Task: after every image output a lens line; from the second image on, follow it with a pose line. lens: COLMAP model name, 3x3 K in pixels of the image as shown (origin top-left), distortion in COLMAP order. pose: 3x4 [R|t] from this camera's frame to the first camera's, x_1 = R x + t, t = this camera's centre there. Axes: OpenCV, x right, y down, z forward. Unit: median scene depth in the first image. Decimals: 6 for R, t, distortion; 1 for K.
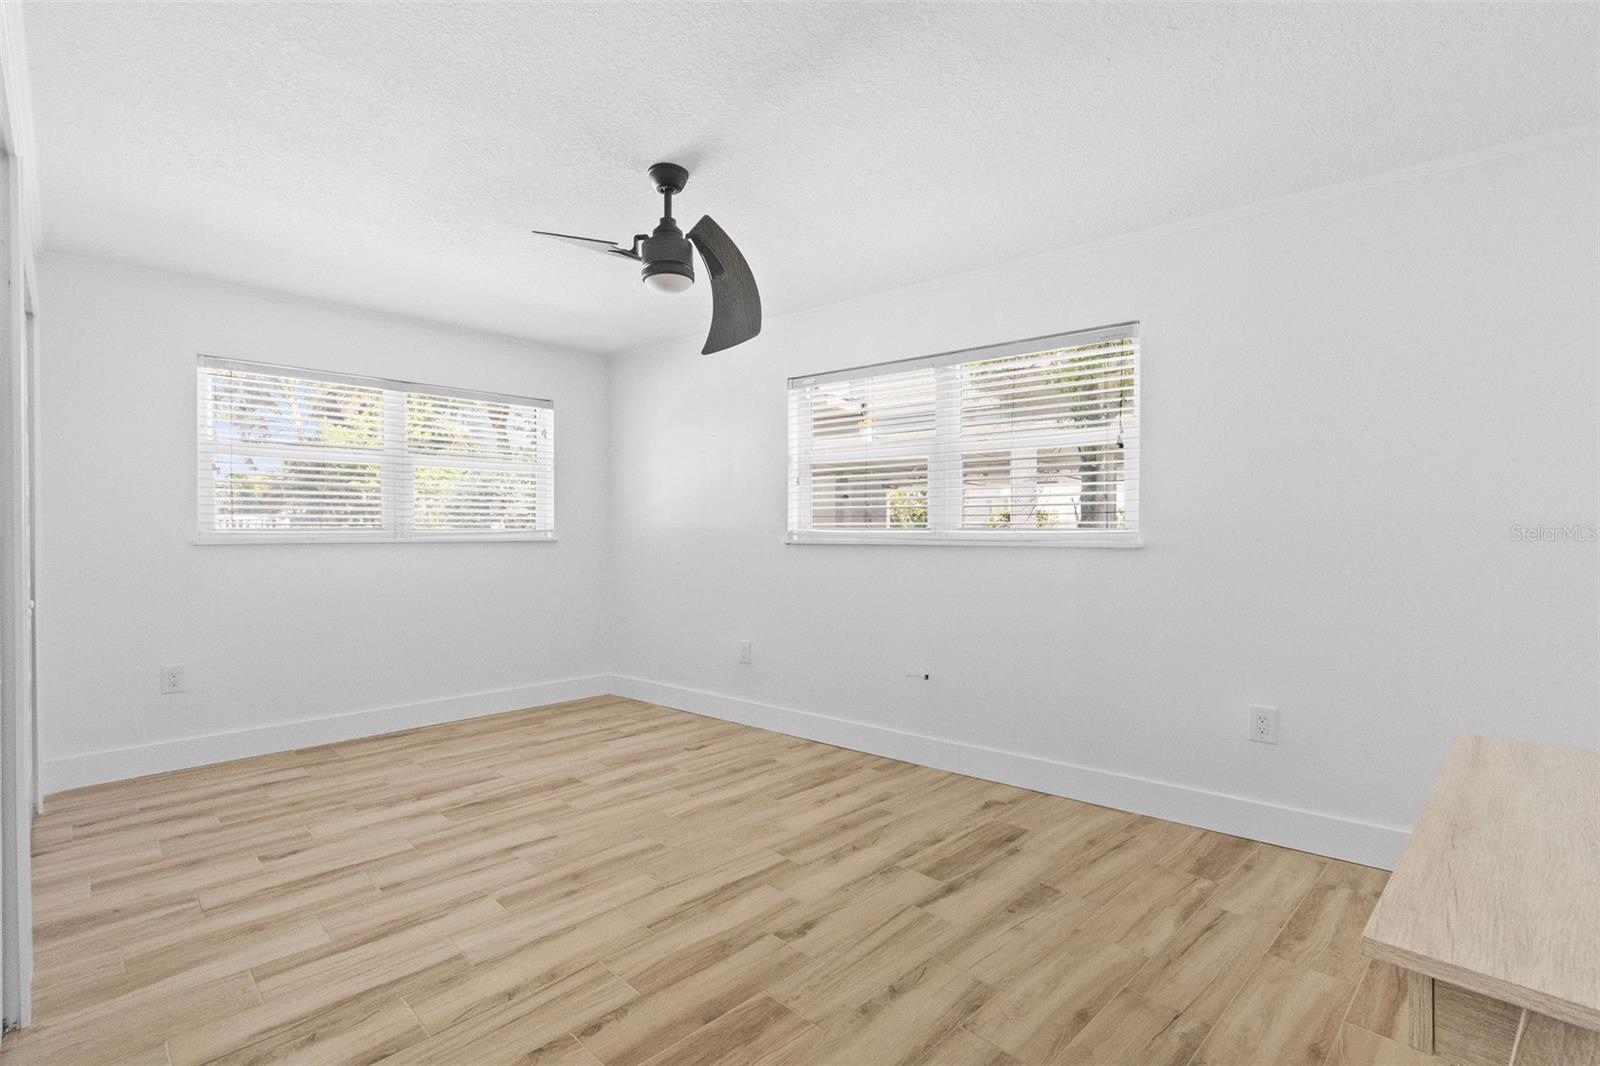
lens RADIAL K [[736.5, 0, 795.2], [0, 736.5, 534.0], [0, 0, 1]] dist [0.004435, 0.000156]
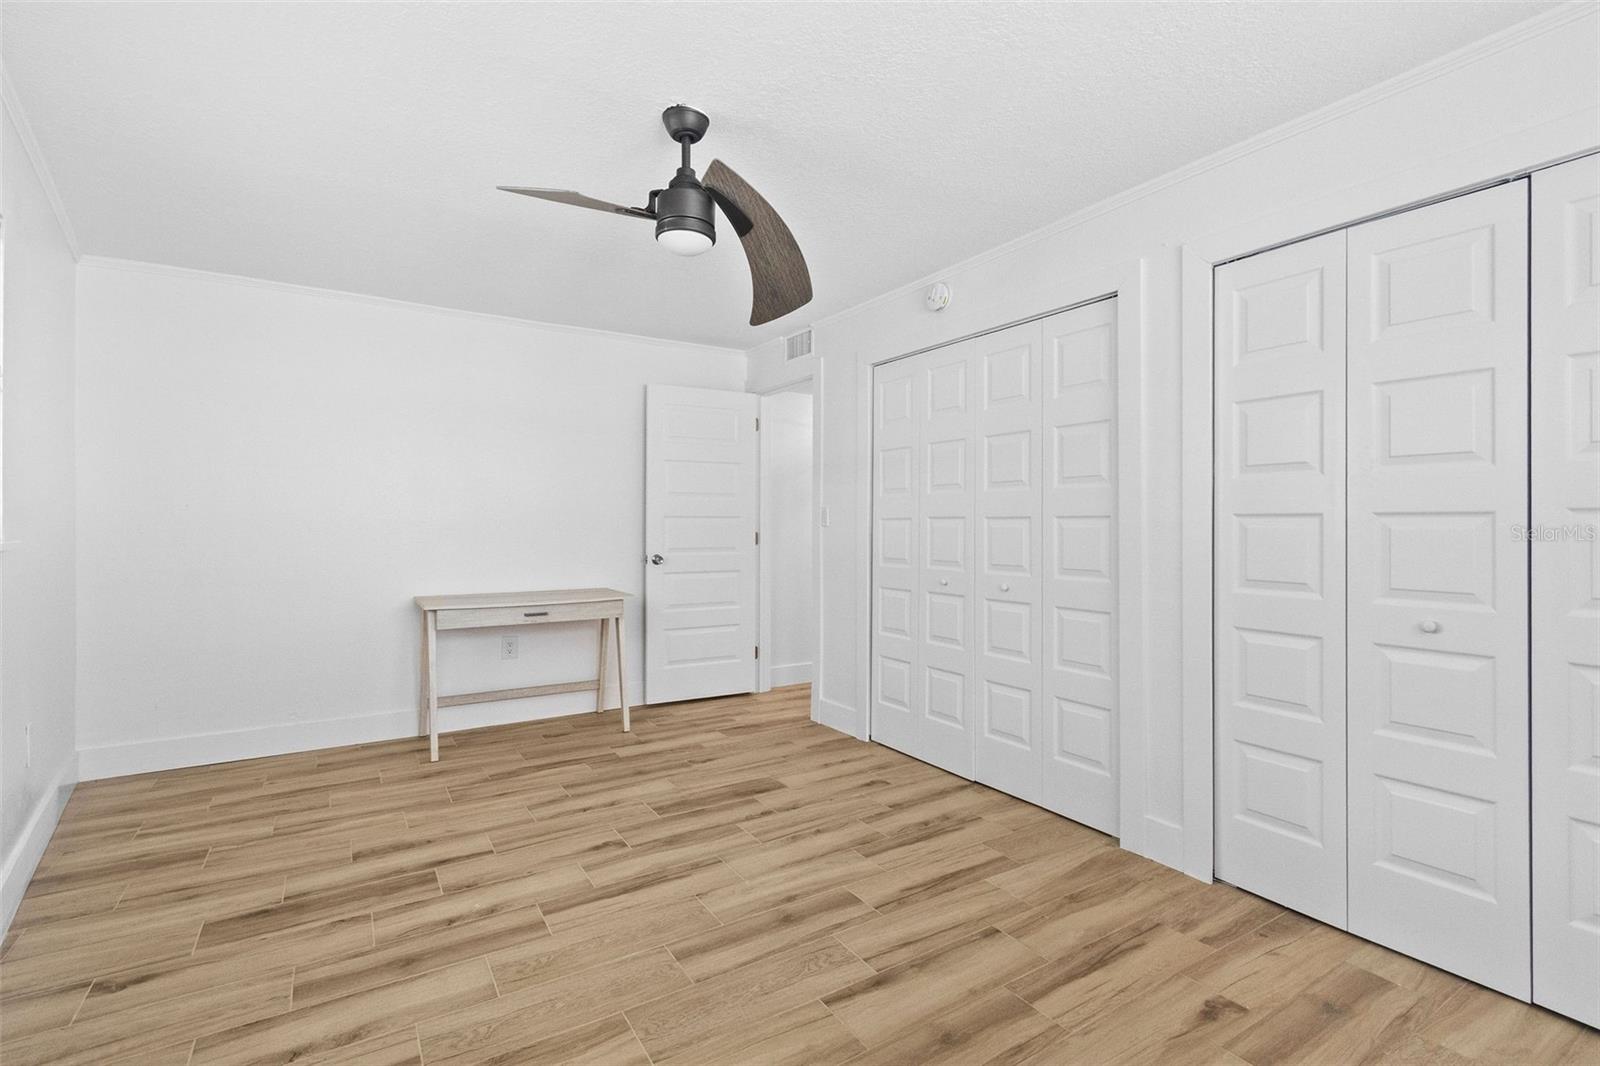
lens RADIAL K [[736.5, 0, 795.2], [0, 736.5, 534.0], [0, 0, 1]] dist [0.004435, 0.000156]
pose [[-0.975922, -0.004476, 0.218072, -0.494504], [-0.000368, 0.999822, 0.018872, -0.009845], [-0.218118, 0.018338, -0.975750, 1.838184]]
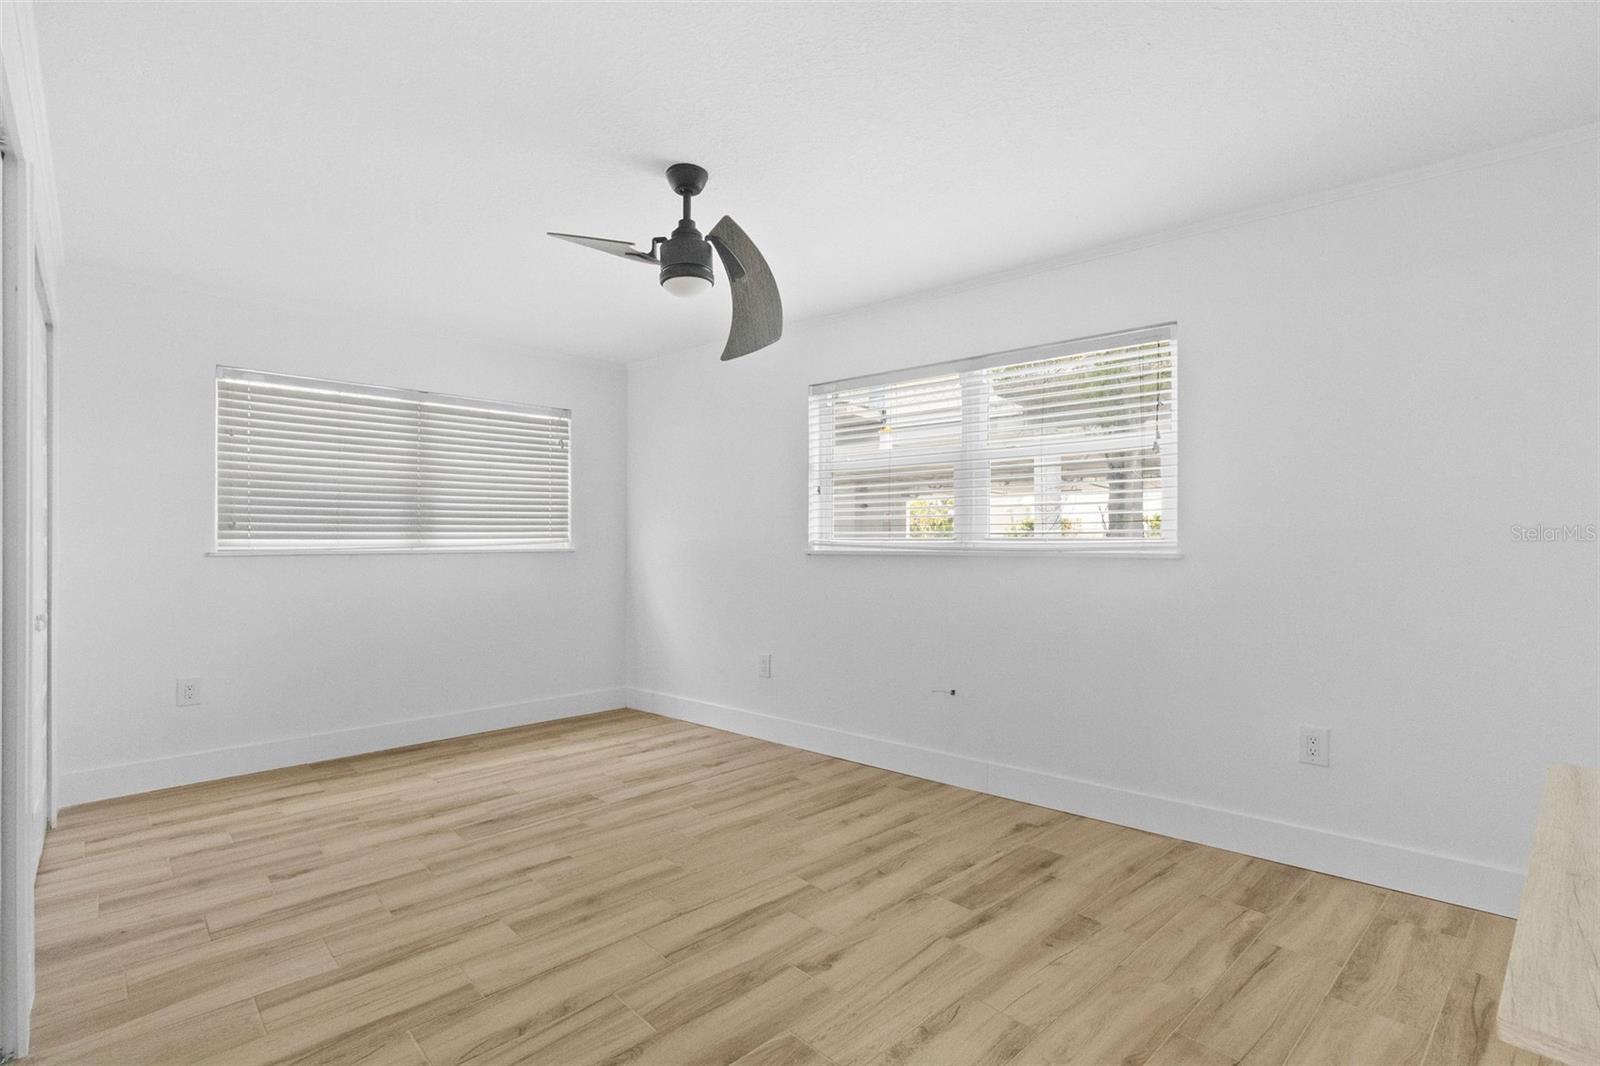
lens RADIAL K [[740.5, 0, 794.4], [0, 740.5, 531.4], [0, 0, 1]] dist [0.005598, 0.000195]
pose [[0.999673, -0.001768, -0.025523, -0.005931], [0.001348, 0.999863, -0.016491, -0.001312], [0.025549, 0.016451, 0.999538, 0.030873]]
